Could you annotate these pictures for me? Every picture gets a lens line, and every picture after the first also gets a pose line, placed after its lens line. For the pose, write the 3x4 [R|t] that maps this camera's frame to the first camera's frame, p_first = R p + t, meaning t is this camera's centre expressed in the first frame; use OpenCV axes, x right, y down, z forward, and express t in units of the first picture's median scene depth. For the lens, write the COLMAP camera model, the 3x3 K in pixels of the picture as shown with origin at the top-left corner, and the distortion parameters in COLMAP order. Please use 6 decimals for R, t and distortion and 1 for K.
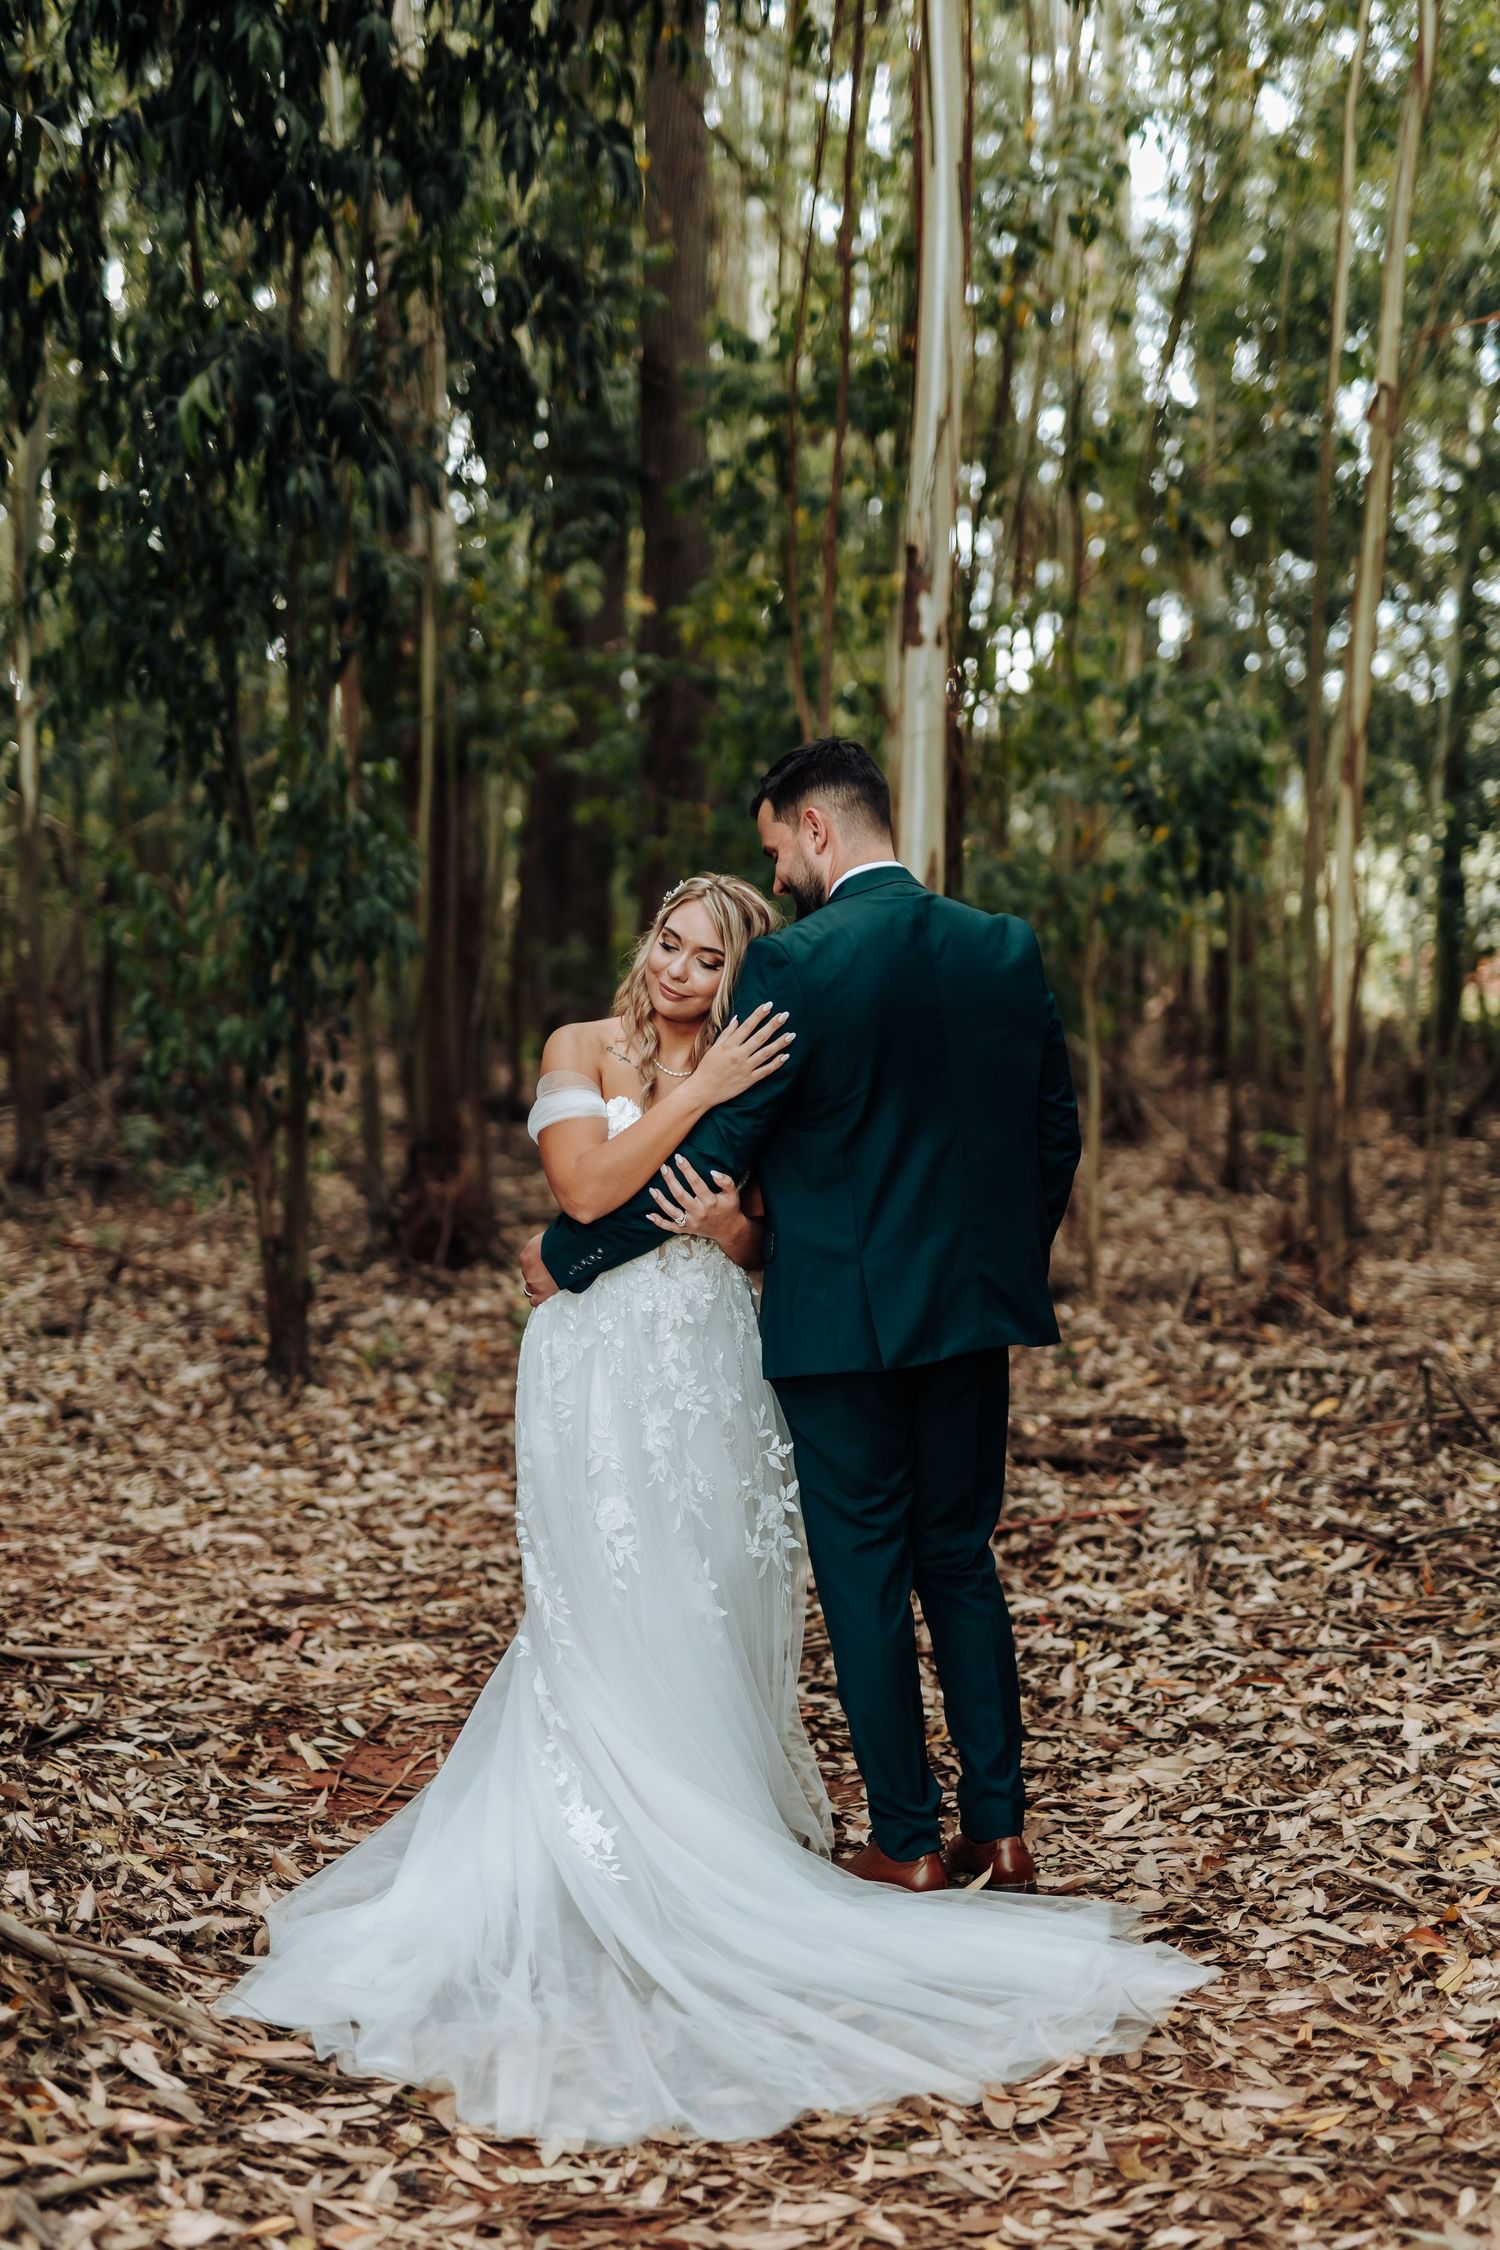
lens RADIAL K [[3092.1, 0, 742.4], [0, 3092.1, 1132.0], [0, 0, 1]] dist [-0.009792, 0.000000]
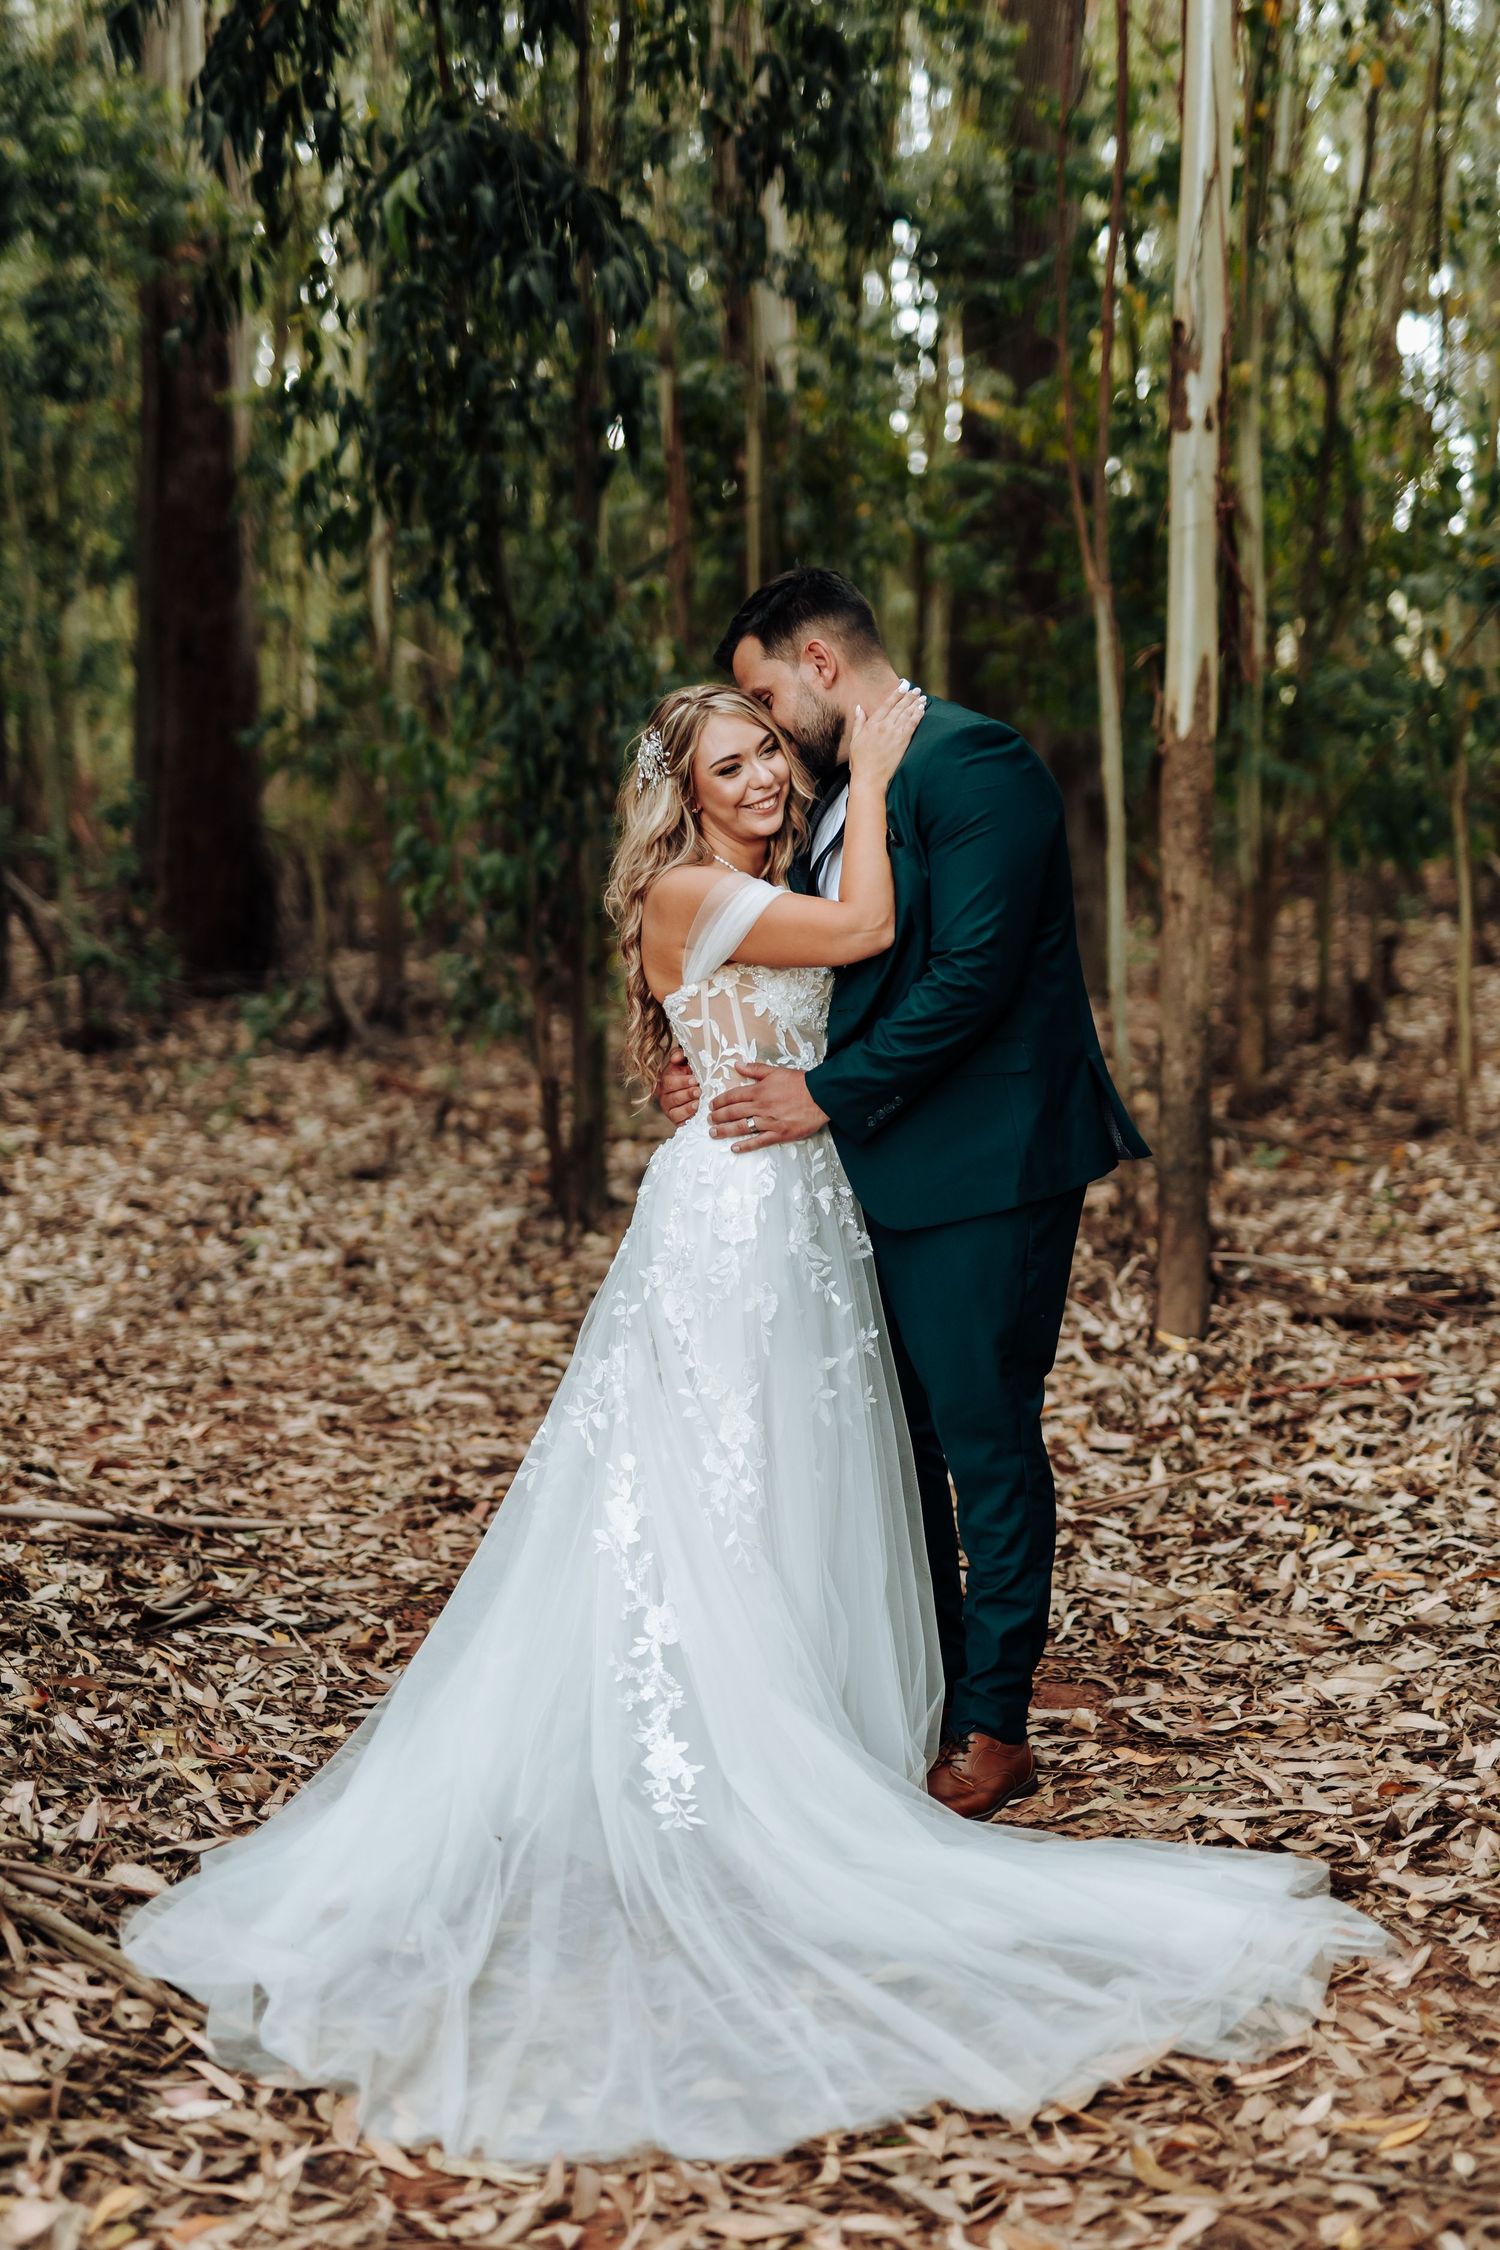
lens RADIAL K [[3092.1, 0, 760.5], [0, 3092.1, 1123.3], [0, 0, 1]] dist [-0.009792, 0.000000]
pose [[0.989351, -0.005814, -0.145433, 0.075427], [0.013447, 0.998579, 0.051561, -0.001844], [0.144927, -0.052967, 0.988024, 0.080086]]
